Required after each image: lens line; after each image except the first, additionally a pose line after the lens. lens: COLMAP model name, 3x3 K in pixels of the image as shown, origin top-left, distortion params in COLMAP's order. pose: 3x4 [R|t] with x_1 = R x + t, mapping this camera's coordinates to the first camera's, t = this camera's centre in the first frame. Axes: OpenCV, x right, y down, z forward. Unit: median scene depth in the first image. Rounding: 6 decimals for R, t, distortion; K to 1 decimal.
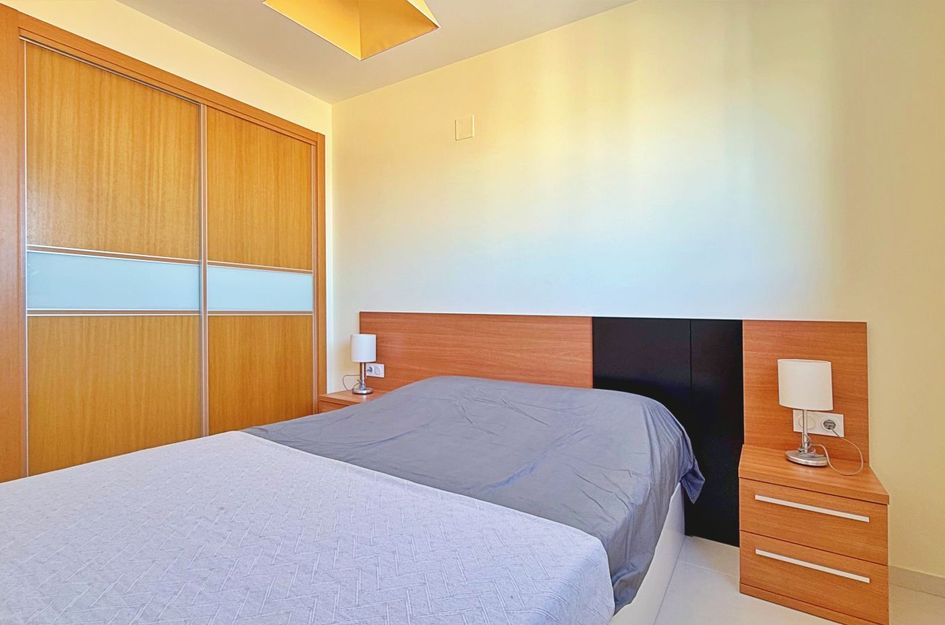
lens RADIAL K [[452.5, 0, 471.5], [0, 452.5, 313.1], [0, 0, 1]] dist [0.001316, -0.001086]
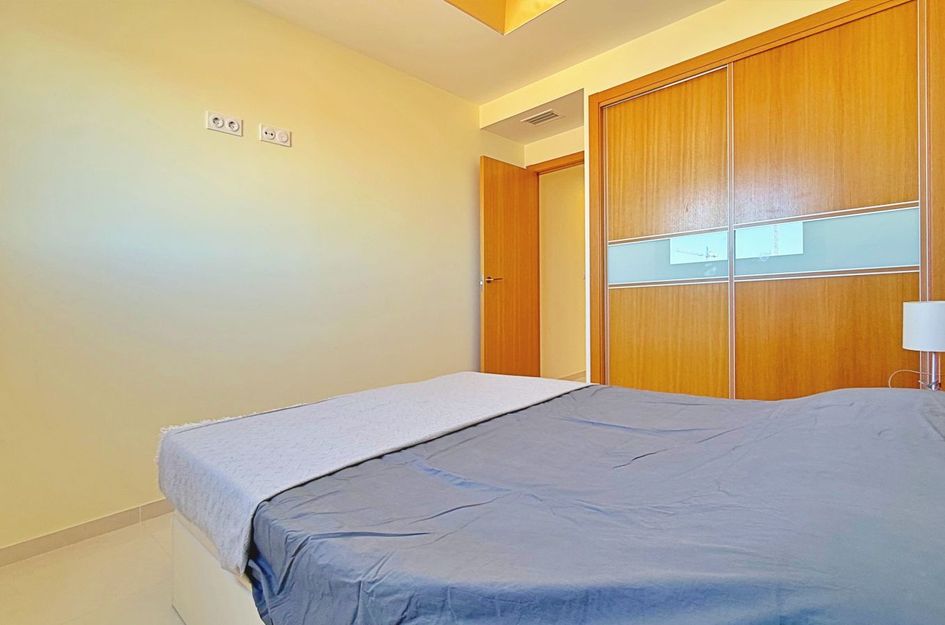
lens RADIAL K [[452.5, 0, 472.6], [0, 452.5, 307.9], [0, 0, 1]] dist [0.001316, -0.001086]
pose [[-0.158573, 0.010261, -0.987294, 0.498886], [0.032426, 0.999461, 0.005179, 0.041465], [0.986815, -0.031193, -0.158821, 0.654831]]
